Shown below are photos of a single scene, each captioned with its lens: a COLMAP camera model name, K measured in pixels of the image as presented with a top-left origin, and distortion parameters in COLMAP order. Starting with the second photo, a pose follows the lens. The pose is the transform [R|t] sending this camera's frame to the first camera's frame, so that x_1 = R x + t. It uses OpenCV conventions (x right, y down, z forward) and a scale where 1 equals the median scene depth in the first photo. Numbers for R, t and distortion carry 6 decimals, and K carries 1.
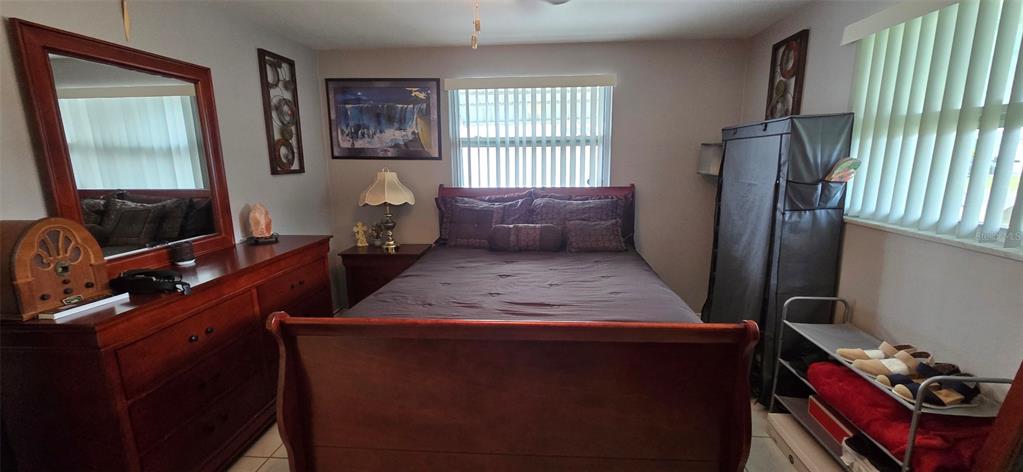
lens RADIAL K [[418.7, 0, 511.6], [0, 418.7, 236.9], [0, 0, 1]] dist [-0.001195, -0.000883]
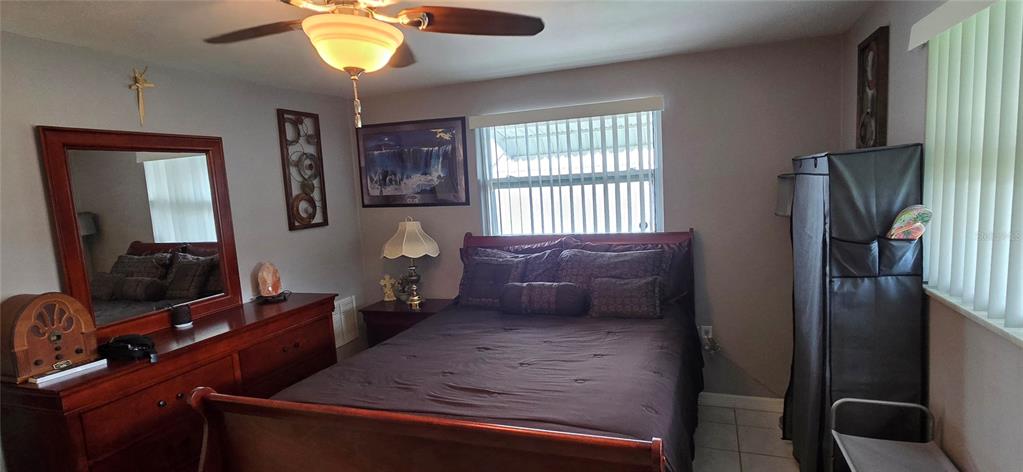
lens RADIAL K [[506.2, 0, 514.6], [0, 506.2, 237.5], [0, 0, 1]] dist [-0.003669, 0.000515]
pose [[0.963335, -0.016699, -0.267780, 0.270827], [-0.001096, 0.997808, -0.066164, -0.055869], [0.268298, 0.064032, 0.961205, -0.008145]]
